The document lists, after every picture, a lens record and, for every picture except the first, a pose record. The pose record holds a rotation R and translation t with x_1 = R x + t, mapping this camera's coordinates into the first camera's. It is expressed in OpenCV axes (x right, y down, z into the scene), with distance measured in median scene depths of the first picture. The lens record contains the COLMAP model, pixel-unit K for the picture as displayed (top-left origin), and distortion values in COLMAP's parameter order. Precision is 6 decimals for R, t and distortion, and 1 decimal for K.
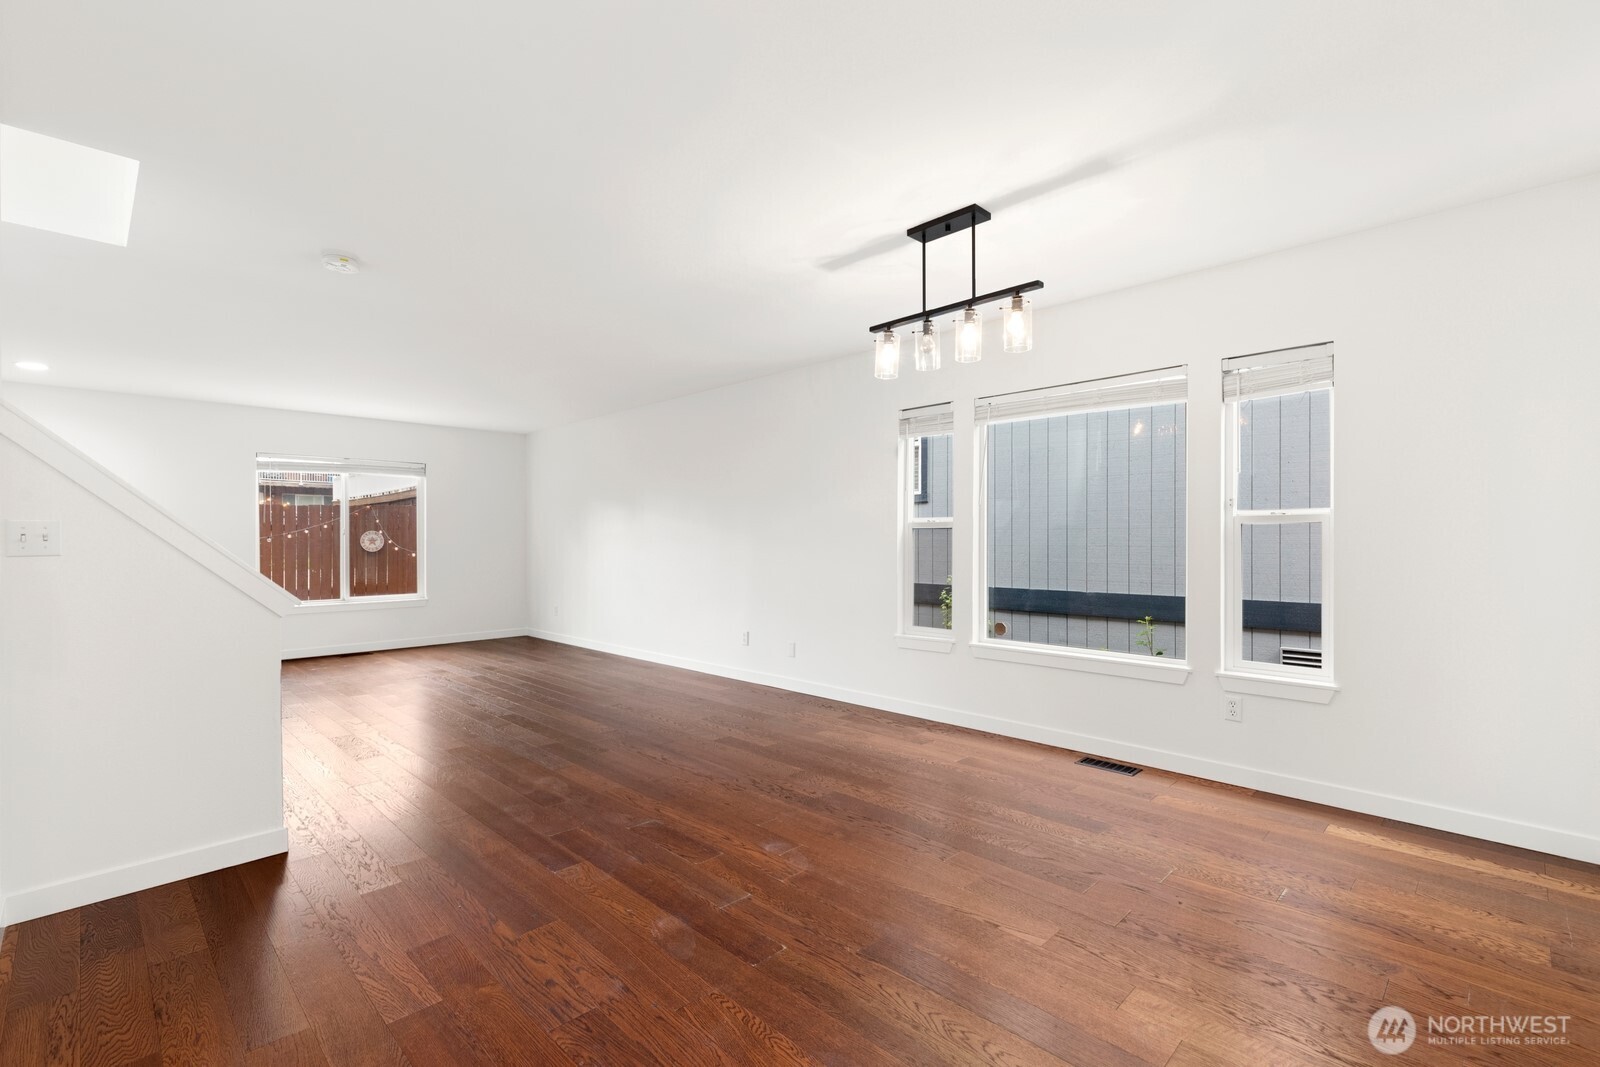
lens RADIAL K [[722.2, 0, 791.6], [0, 722.2, 538.8], [0, 0, 1]] dist [0.018281, -0.010500]
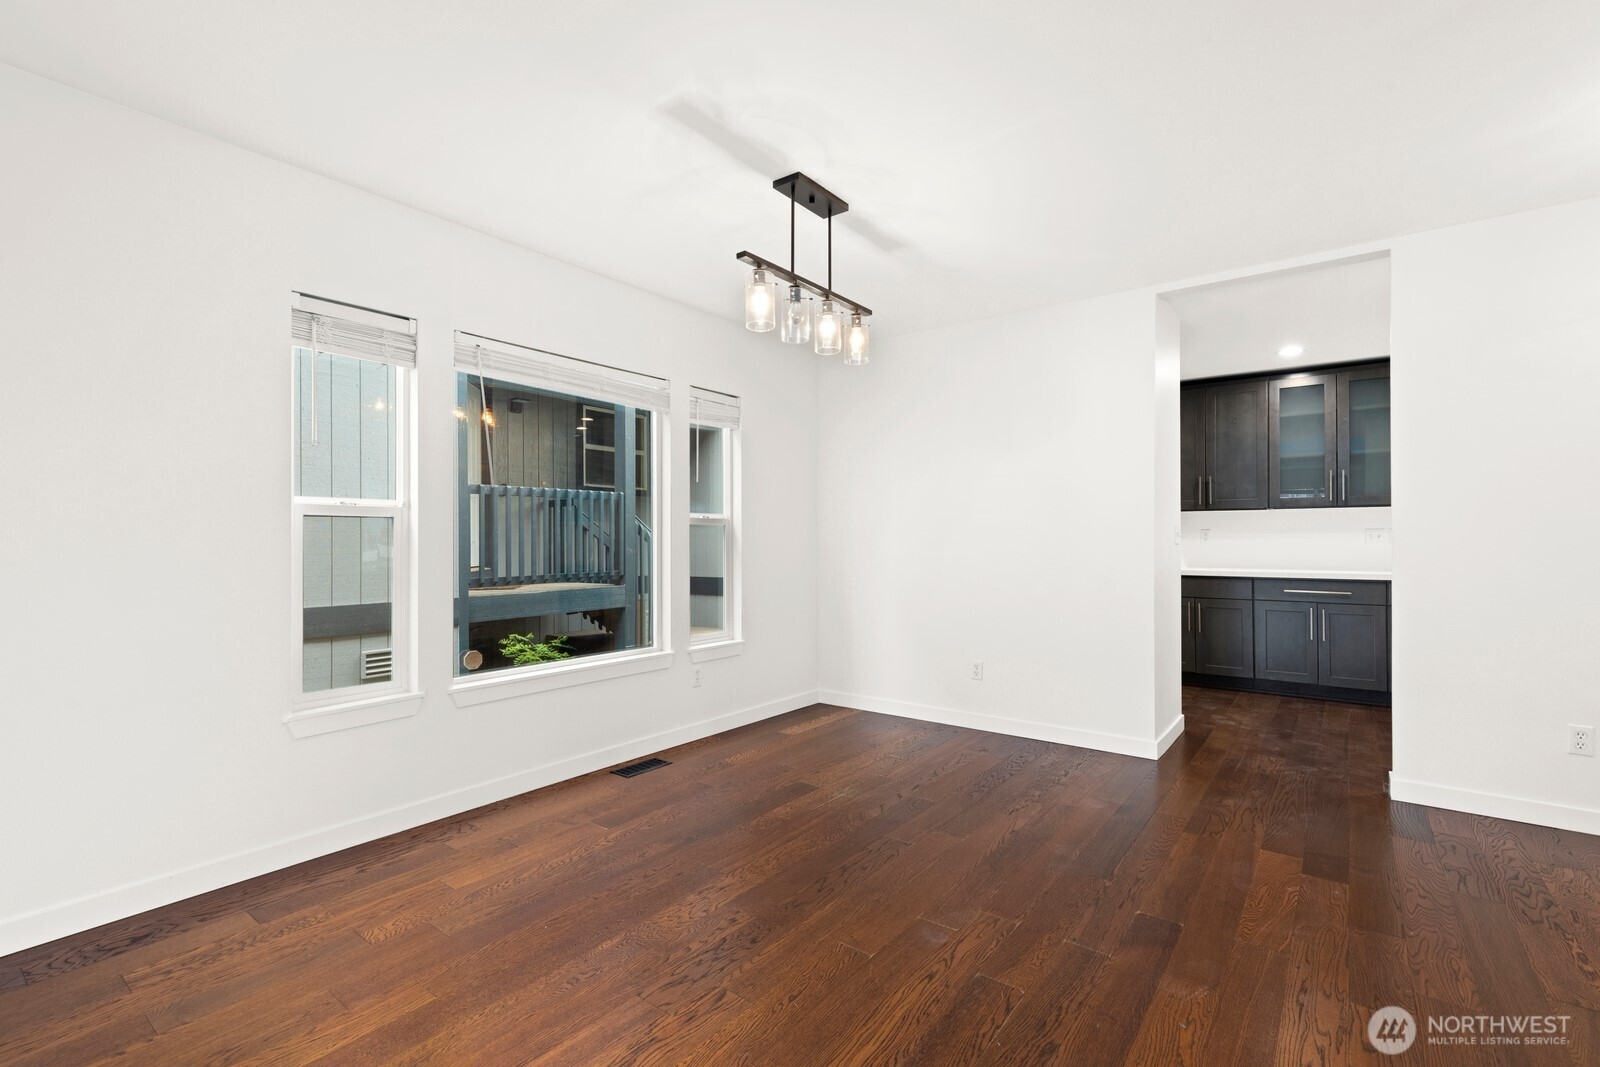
lens RADIAL K [[720.3, 0, 802.3], [0, 720.3, 539.5], [0, 0, 1]] dist [0.006142, -0.000135]
pose [[-0.143825, 0.001819, 0.989601, -0.606892], [0.001022, 0.999998, -0.001690, 0.006745], [-0.989603, 0.000768, -0.143827, 0.999722]]
